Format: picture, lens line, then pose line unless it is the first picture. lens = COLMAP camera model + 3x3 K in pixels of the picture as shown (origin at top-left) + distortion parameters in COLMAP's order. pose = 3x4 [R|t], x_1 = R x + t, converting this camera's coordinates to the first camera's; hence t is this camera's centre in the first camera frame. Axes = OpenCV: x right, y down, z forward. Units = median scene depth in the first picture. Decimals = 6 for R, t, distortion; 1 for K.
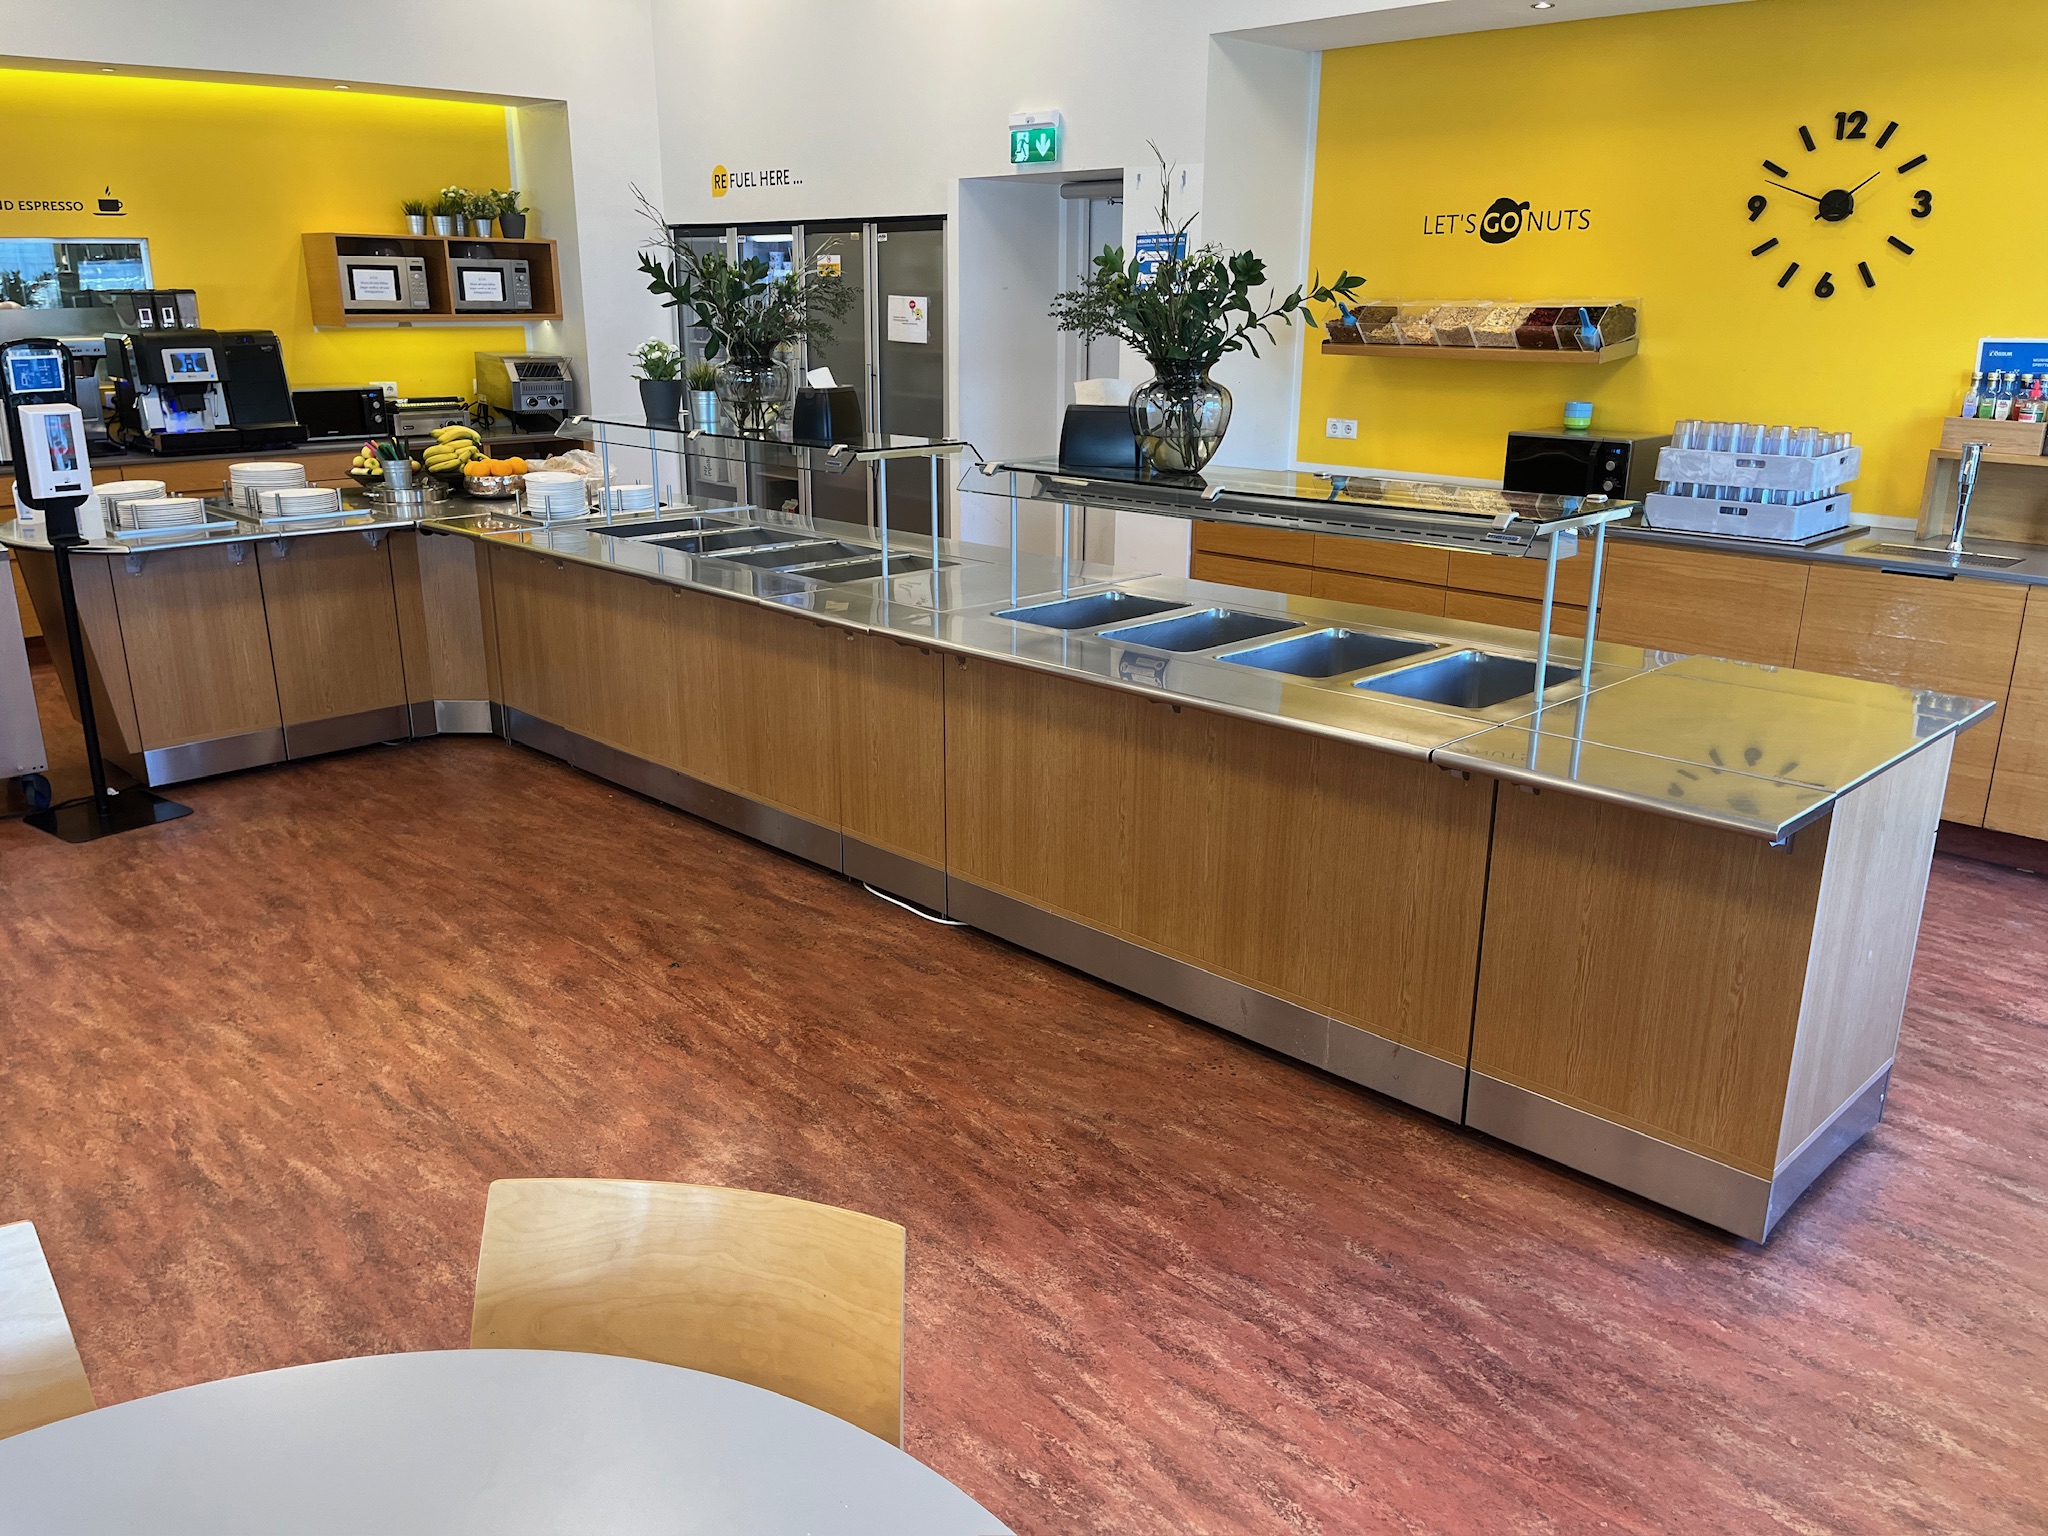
lens RADIAL K [[1565.0, 0, 1016.3], [0, 1565.0, 772.6], [0, 0, 1]] dist [0.033041, -0.050092]
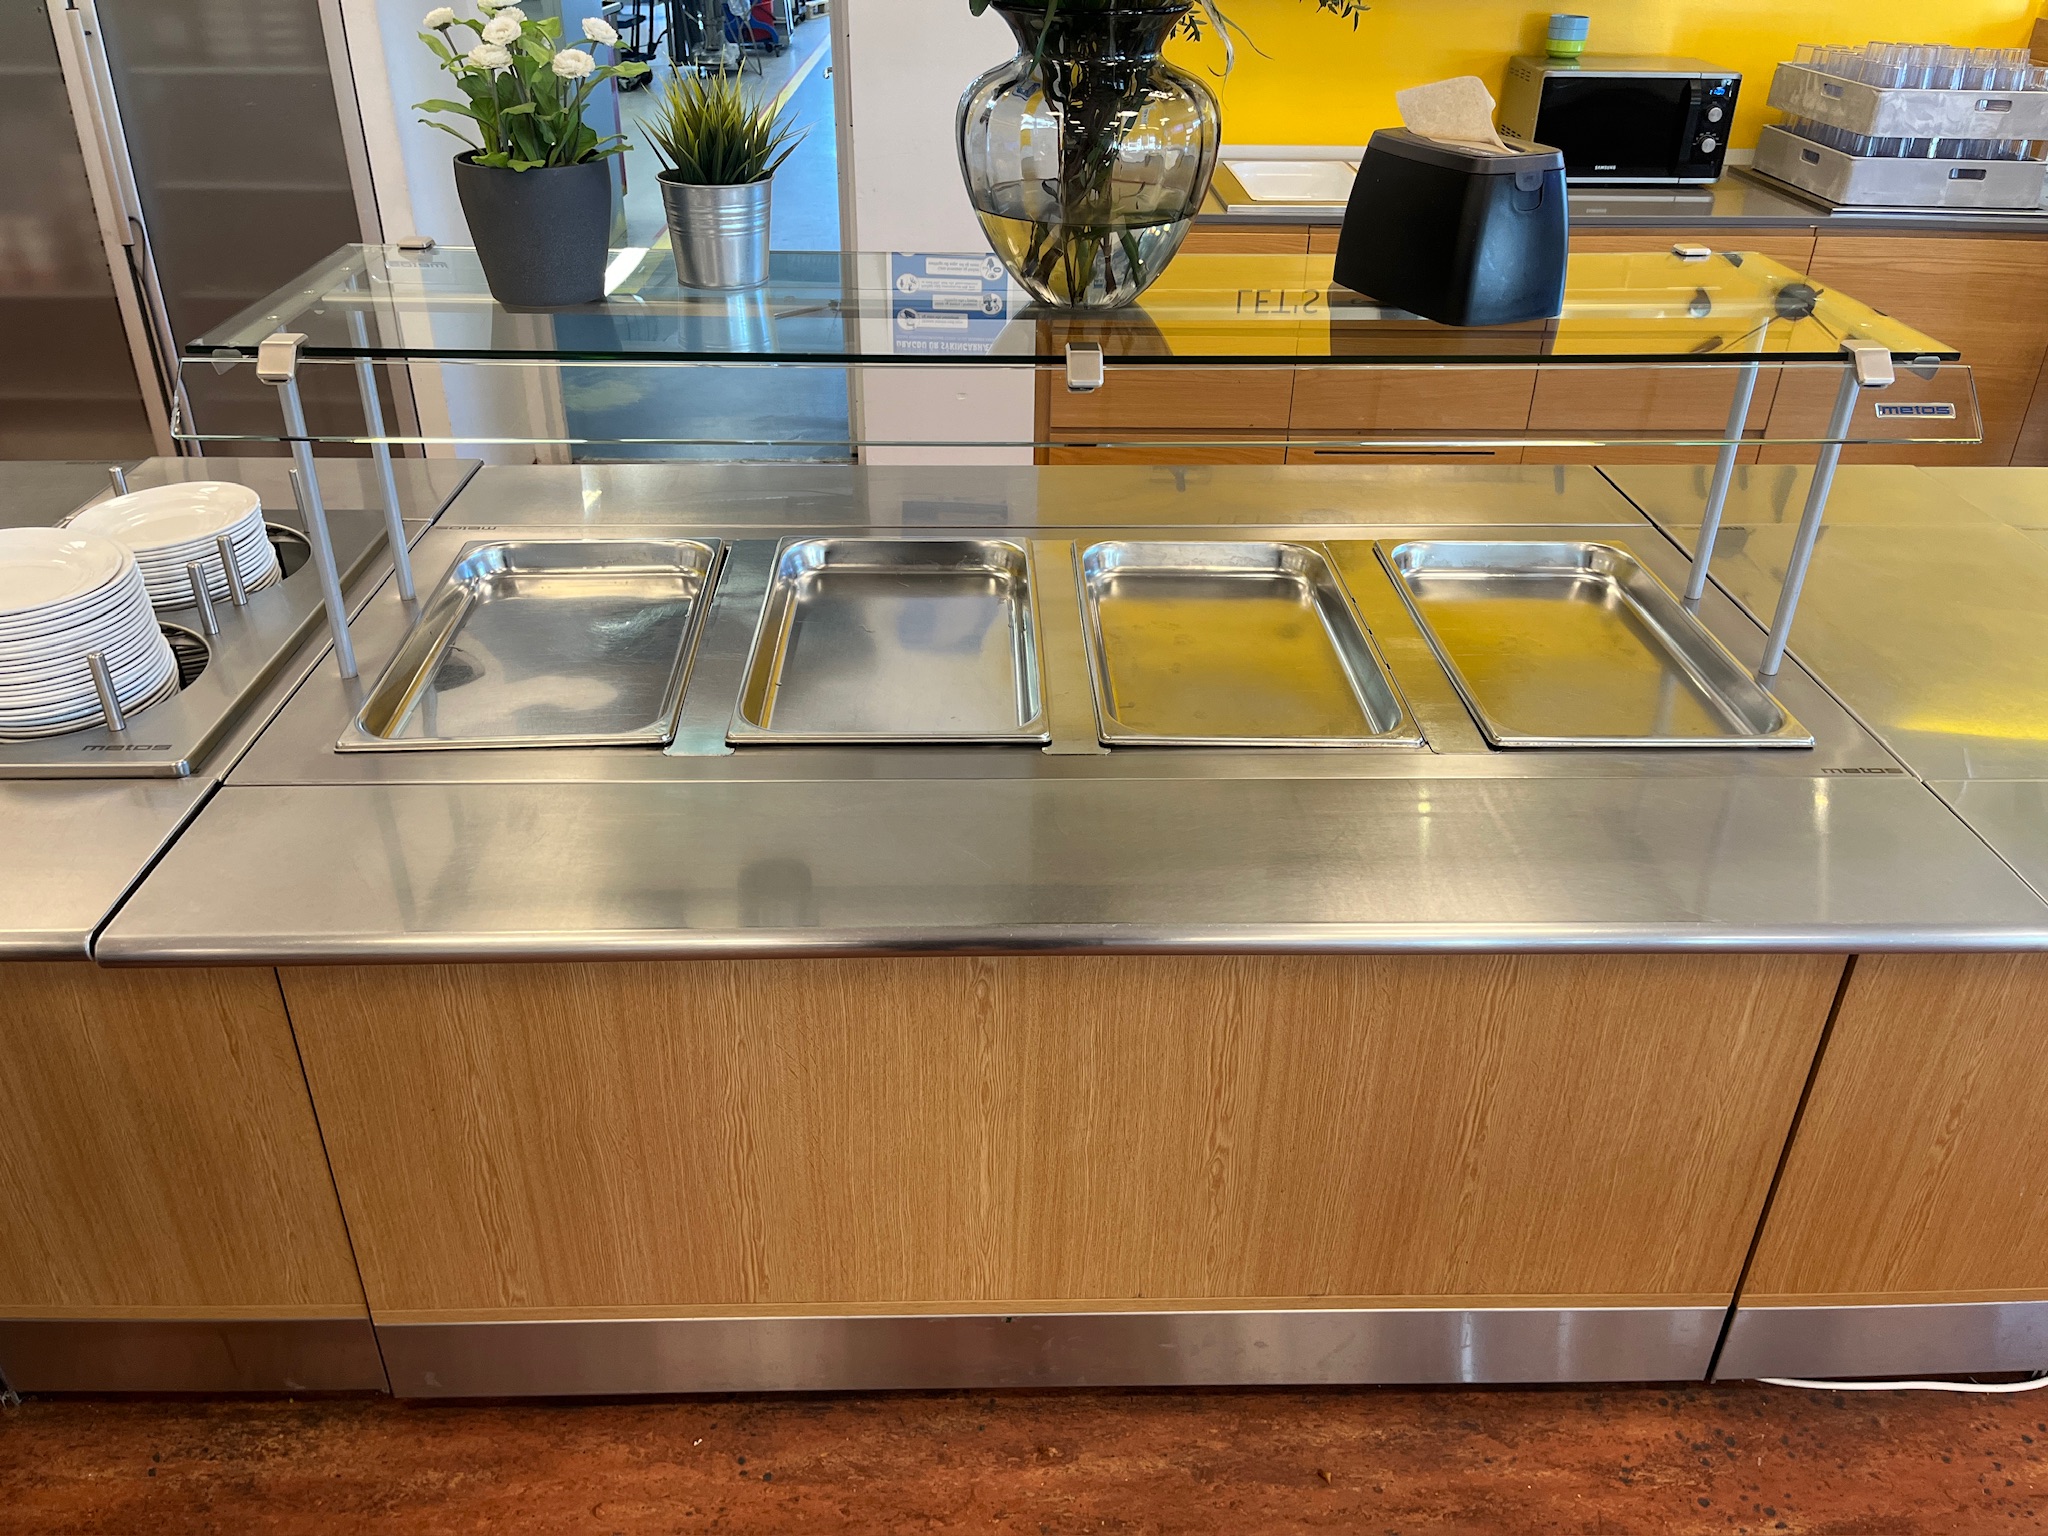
lens RADIAL K [[1565.0, 0, 997.5], [0, 1565.0, 746.7], [0, 0, 1]] dist [0.033041, -0.050092]
pose [[0.691264, -0.357169, 0.628159, -0.432155], [0.211988, 0.931290, 0.296243, -0.246438], [-0.690807, -0.071620, 0.719483, 0.827388]]
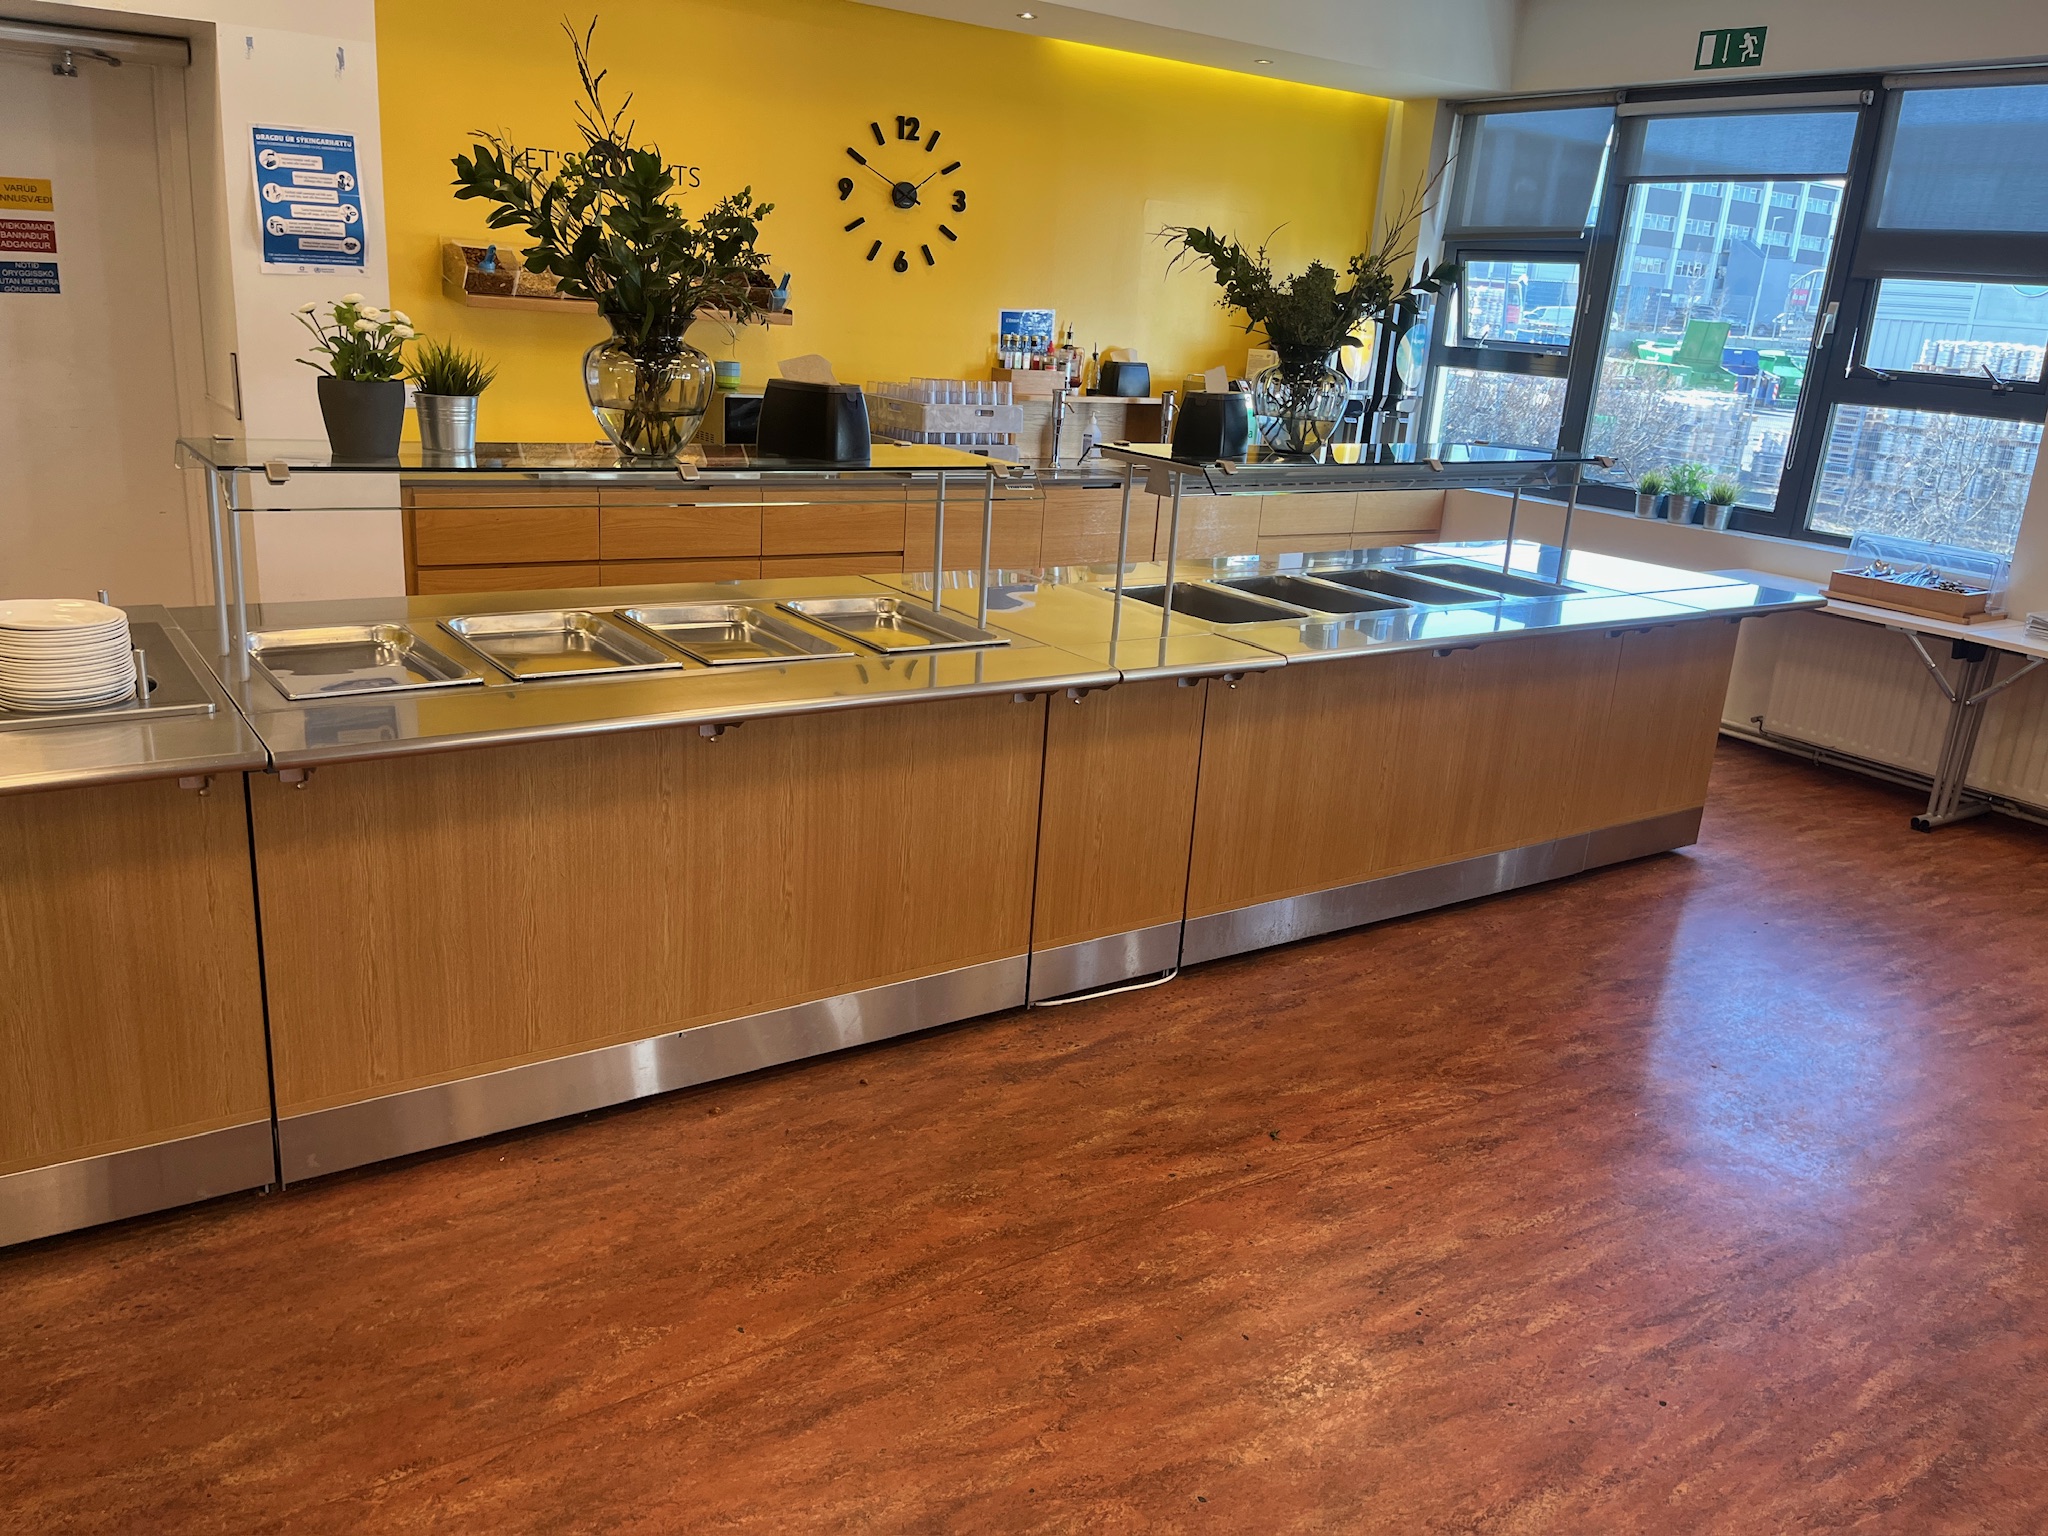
lens RADIAL K [[1565.0, 0, 1024.2], [0, 1565.0, 774.1], [0, 0, 1]] dist [0.033041, -0.050092]
pose [[0.178459, -0.279177, 0.943511, -0.803332], [0.228403, 0.944465, 0.236259, -0.225765], [-0.957071, 0.173338, 0.232313, 0.783533]]
